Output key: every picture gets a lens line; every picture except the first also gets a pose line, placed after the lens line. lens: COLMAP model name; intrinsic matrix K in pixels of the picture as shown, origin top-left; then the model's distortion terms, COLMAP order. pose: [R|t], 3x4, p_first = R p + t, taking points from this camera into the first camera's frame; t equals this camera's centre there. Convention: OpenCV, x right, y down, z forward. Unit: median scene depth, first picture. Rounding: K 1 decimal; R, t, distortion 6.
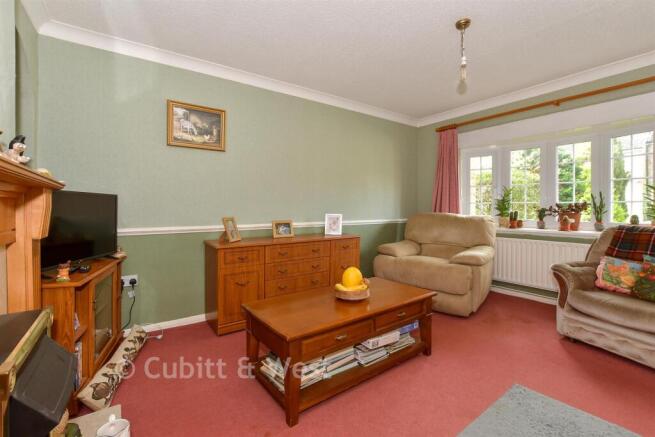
lens RADIAL K [[294.9, 0, 323.4], [0, 294.9, 208.2], [0, 0, 1]] dist [-0.000709, 0.000071]
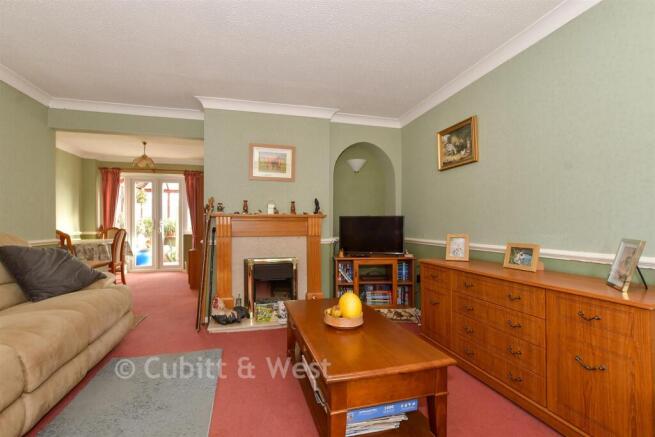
lens RADIAL K [[294.9, 0, 323.7], [0, 294.9, 222.6], [0, 0, 1]] dist [-0.000709, 0.000071]
pose [[-0.352483, -0.004218, -0.935809, 0.531572], [-0.001112, 0.999991, -0.004088, -0.000937], [0.935818, -0.000400, -0.352484, 0.701307]]
